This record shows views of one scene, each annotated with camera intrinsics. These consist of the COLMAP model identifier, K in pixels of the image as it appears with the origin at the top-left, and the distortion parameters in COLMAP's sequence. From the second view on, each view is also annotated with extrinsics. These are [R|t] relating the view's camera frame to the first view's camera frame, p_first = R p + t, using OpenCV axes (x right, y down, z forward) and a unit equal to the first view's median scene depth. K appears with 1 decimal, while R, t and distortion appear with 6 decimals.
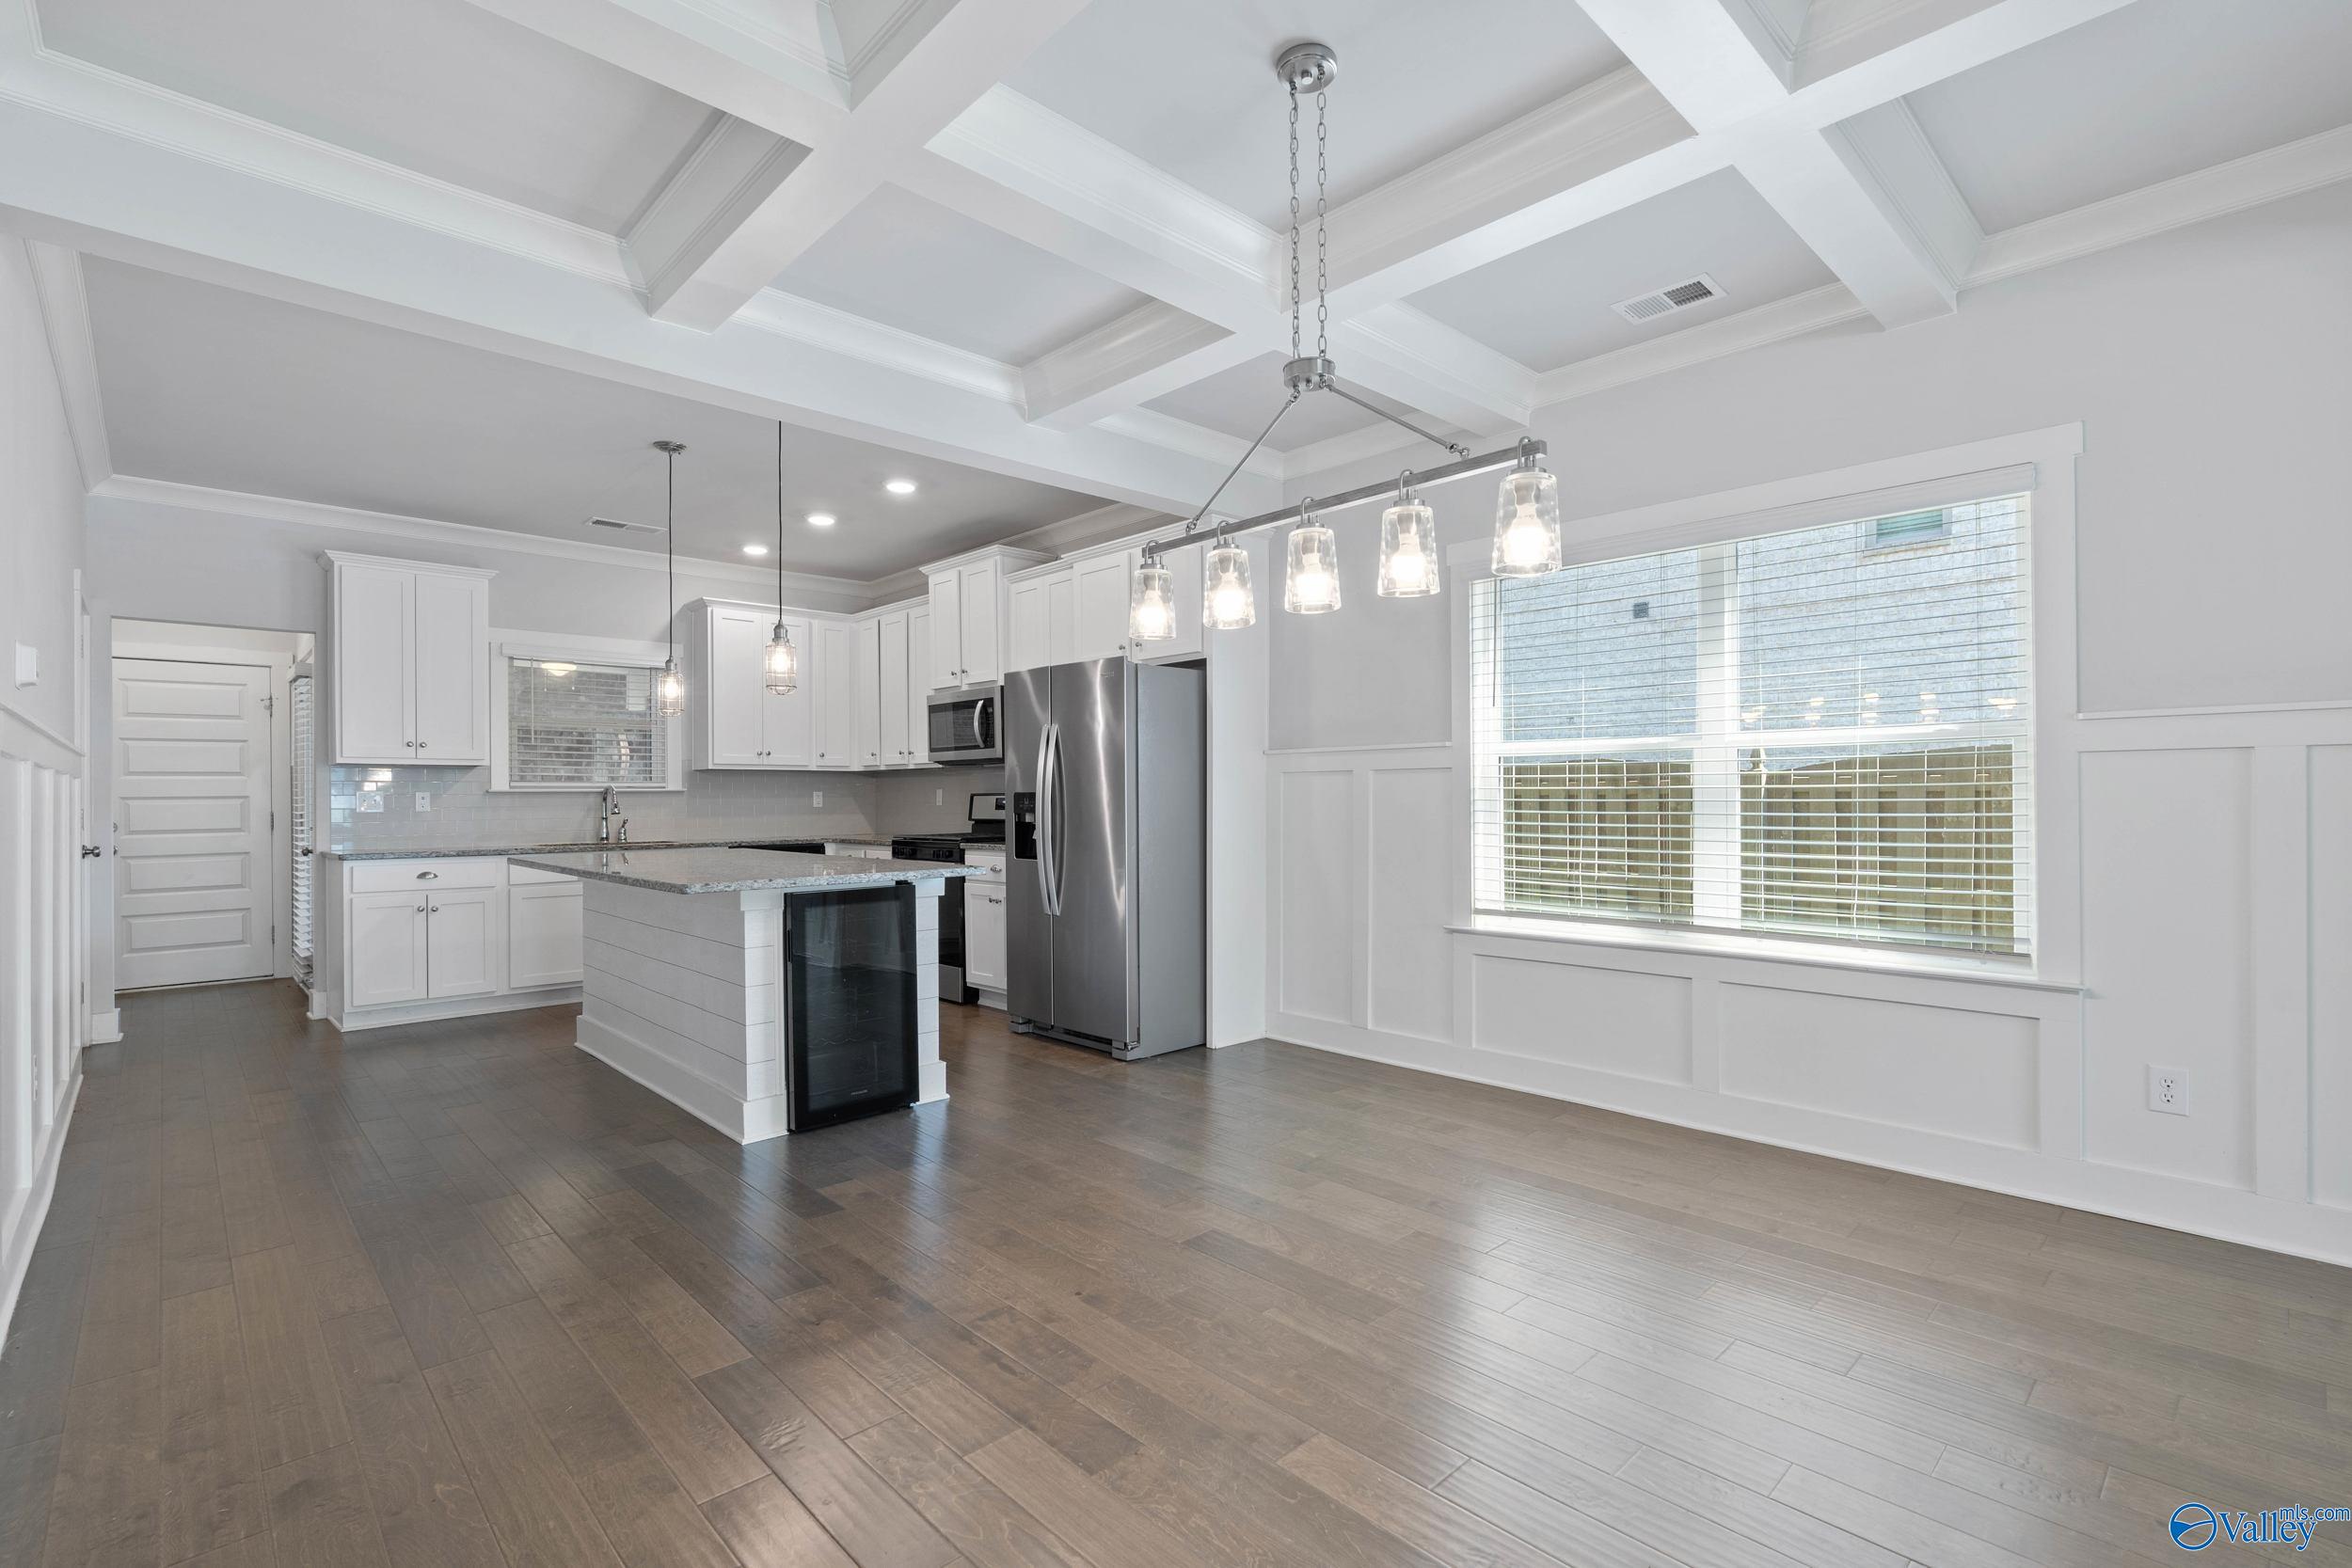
lens RADIAL K [[1075.3, 0, 1180.4], [0, 1075.3, 788.8], [0, 0, 1]] dist [-0.002146, 0.000572]
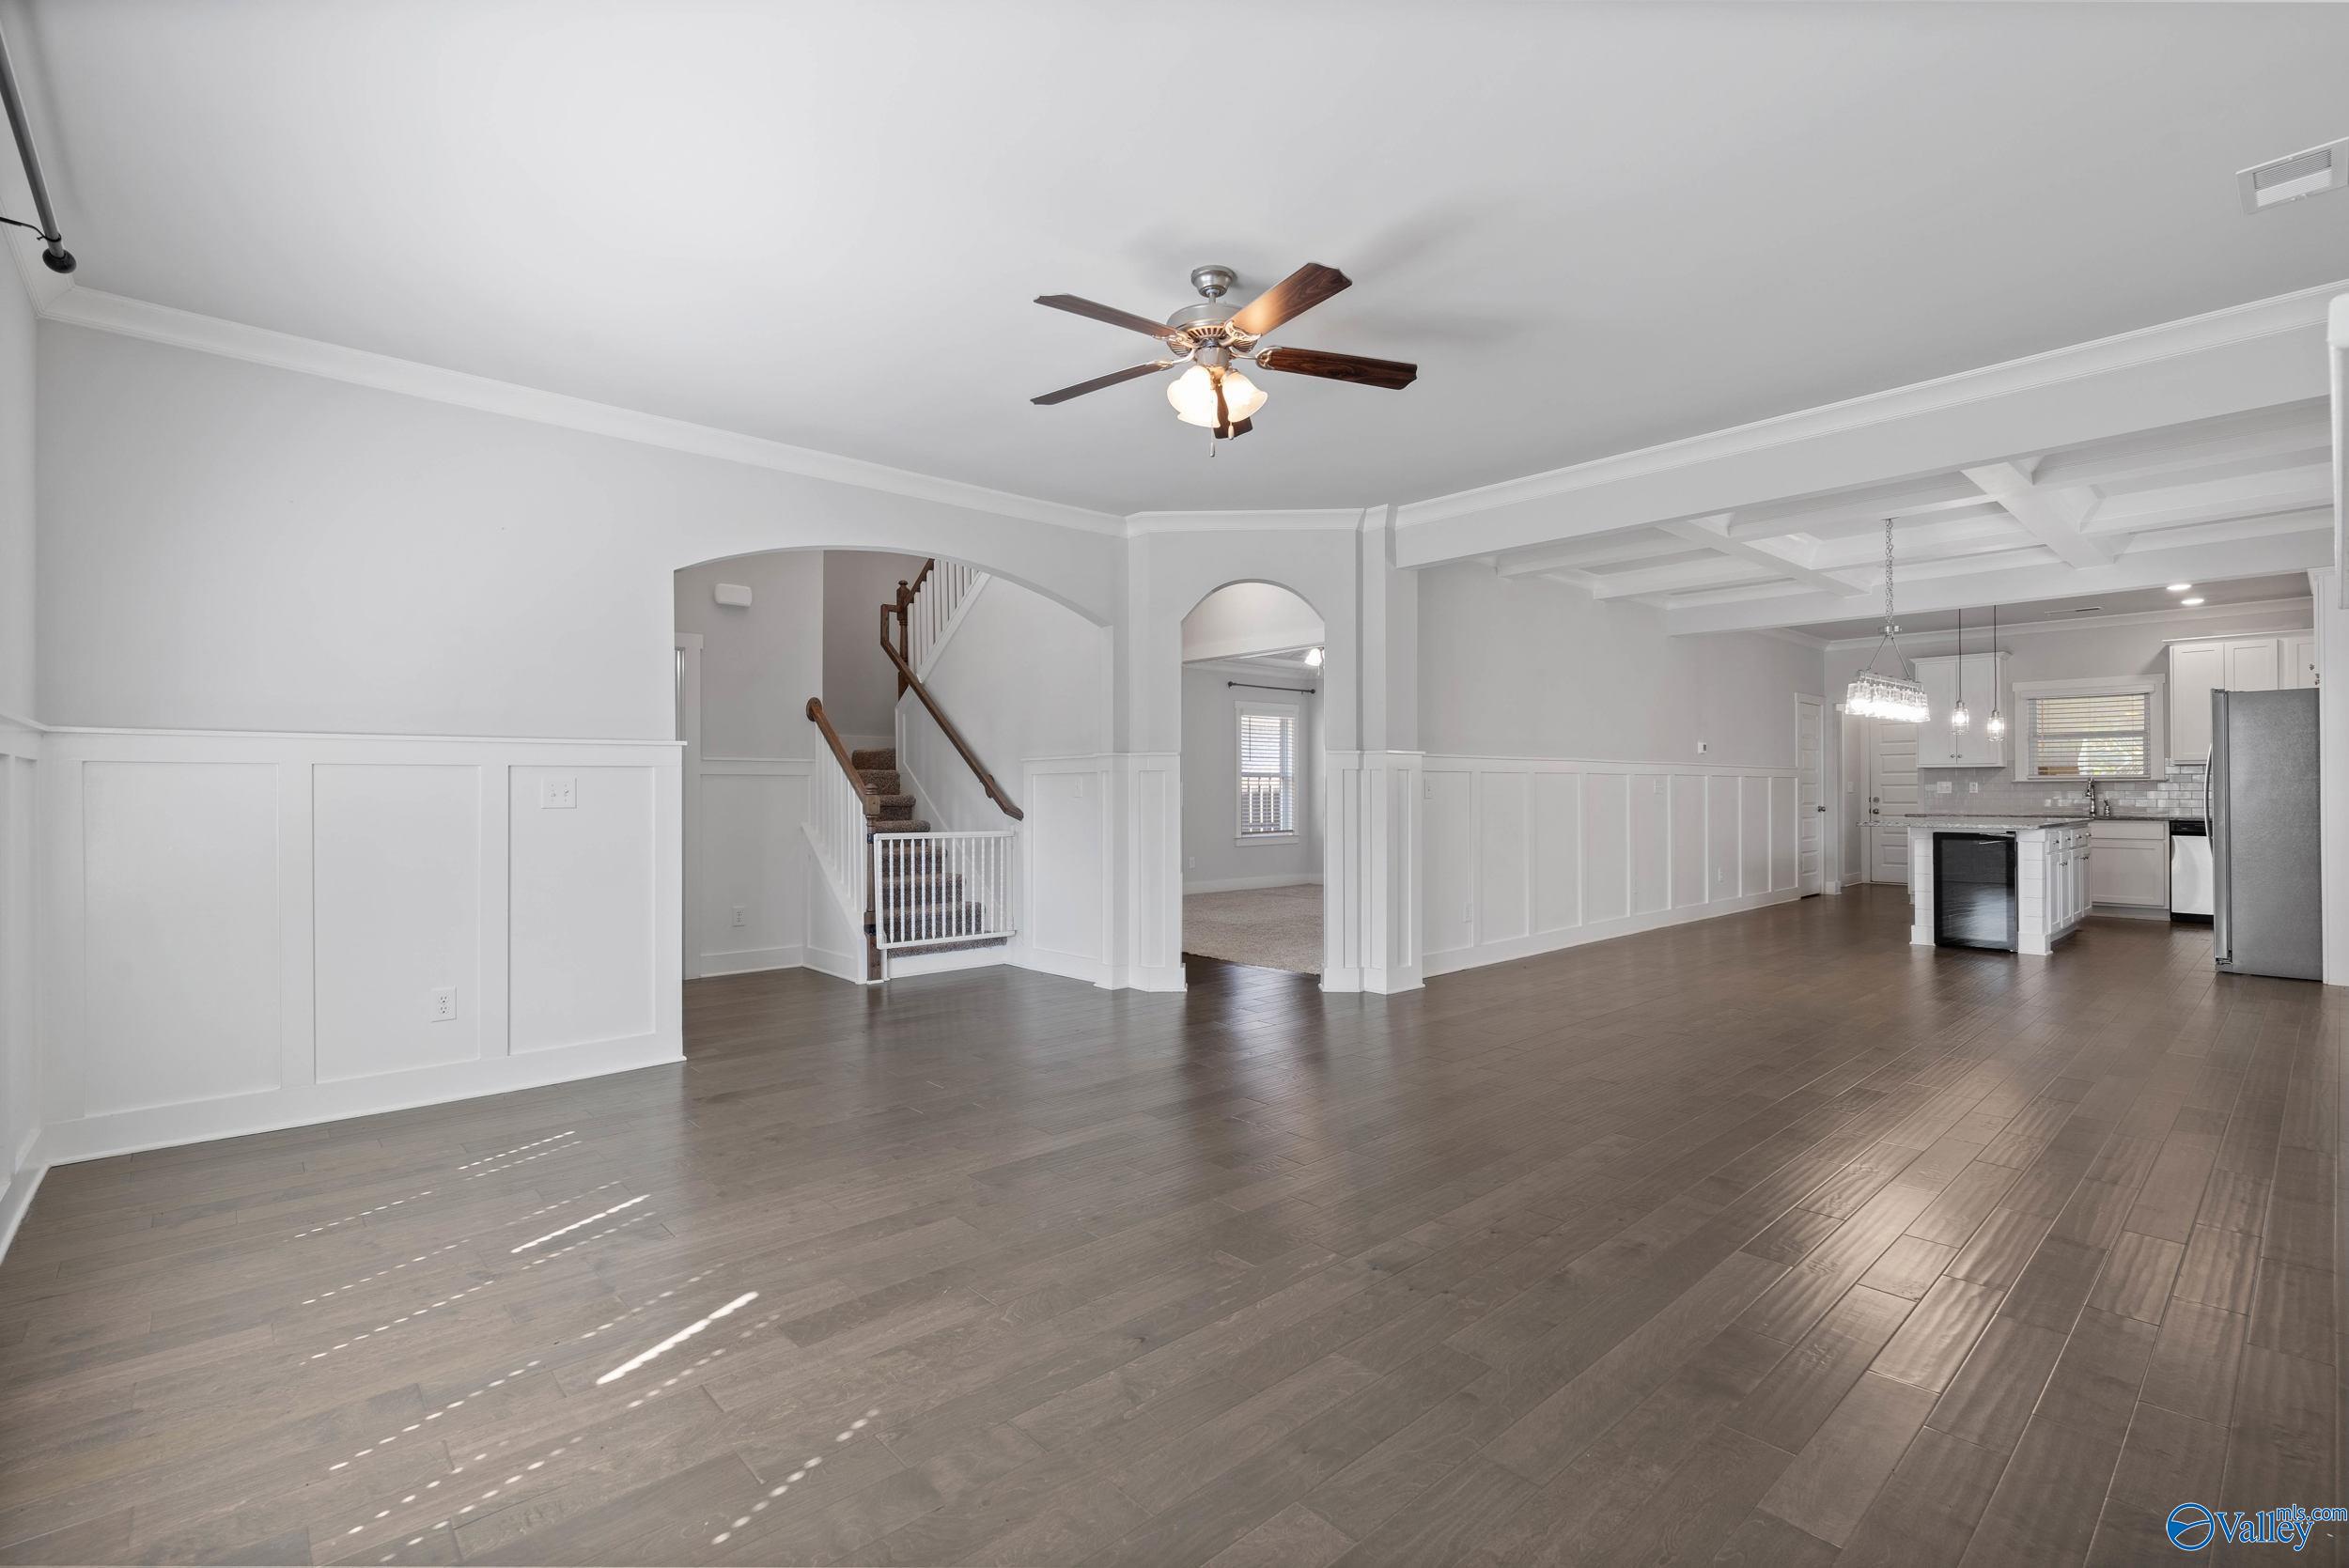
lens RADIAL K [[1074.0, 0, 1178.9], [0, 1074.0, 788.8], [0, 0, 1]] dist [-0.002146, 0.000572]
pose [[-0.016261, 0.005833, -0.999851, 1.089024], [0.009483, 0.999939, 0.005679, -0.008939], [0.999823, -0.009389, -0.016316, -0.272087]]
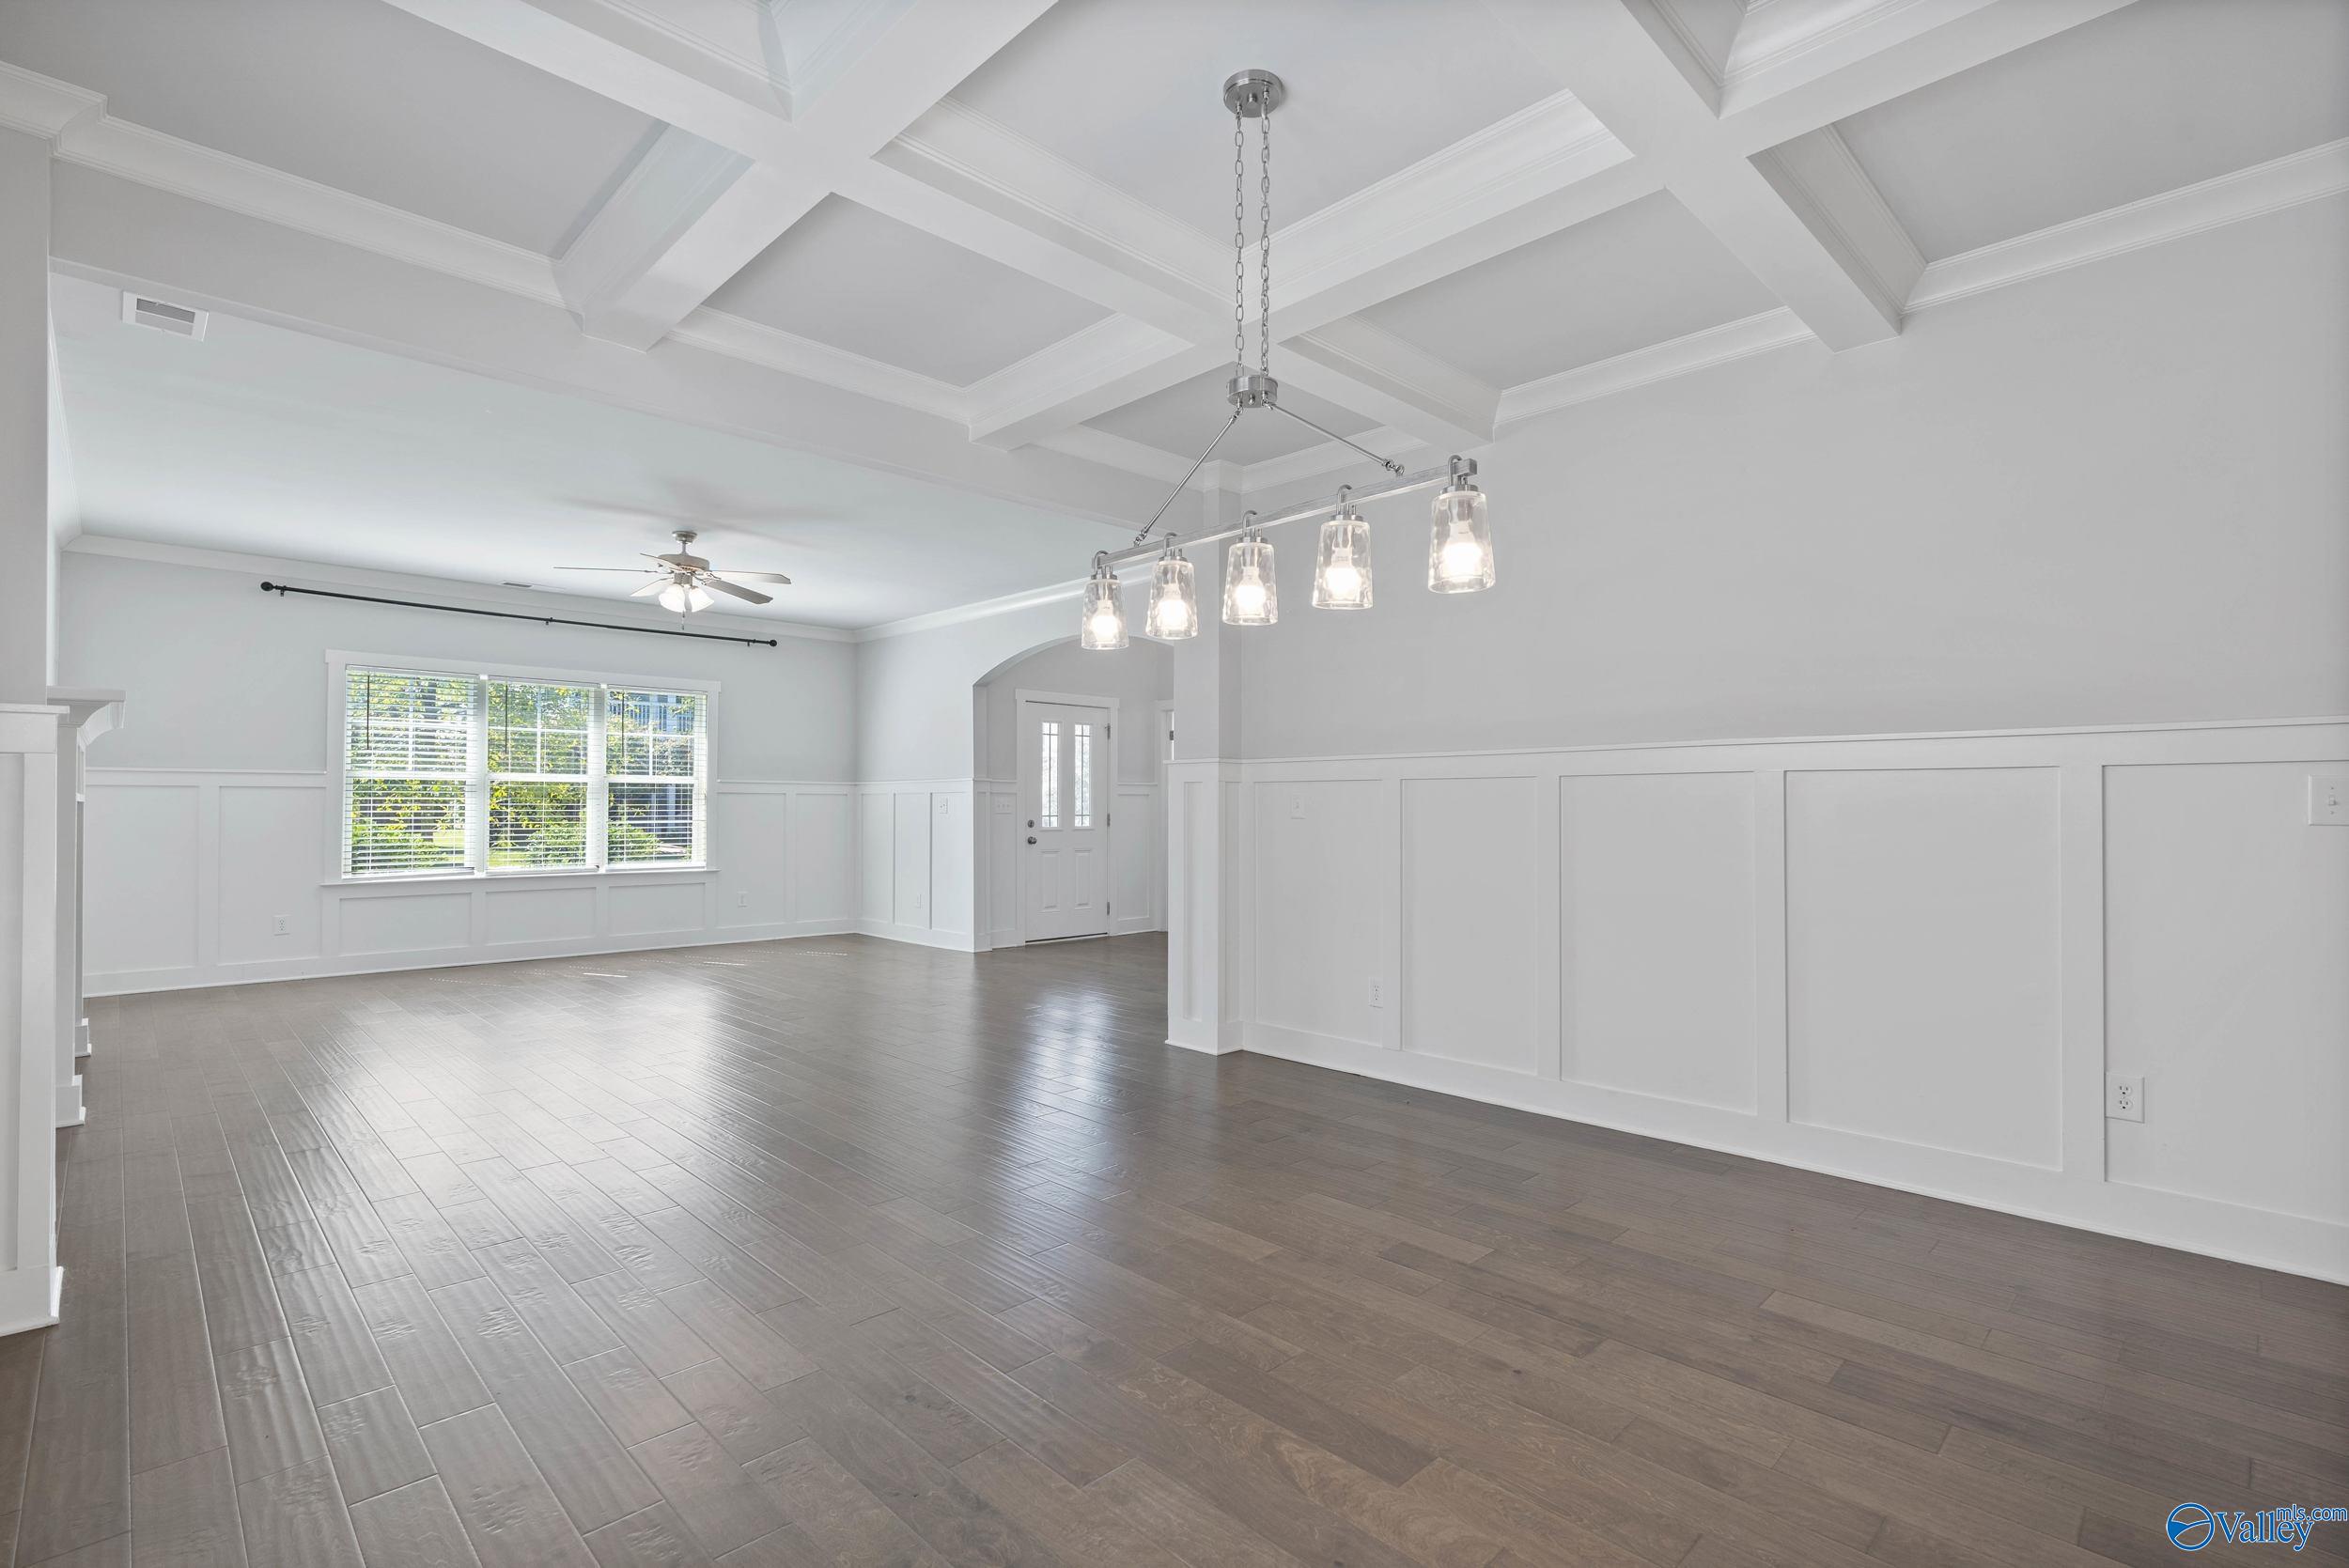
lens RADIAL K [[1074.0, 0, 1178.9], [0, 1074.0, 788.8], [0, 0, 1]] dist [-0.002146, 0.000572]
pose [[-0.999824, 0.006014, -0.017759, 0.080059], [0.006394, 0.999750, -0.021430, 0.004305], [0.017626, -0.021540, -0.999613, 0.775625]]
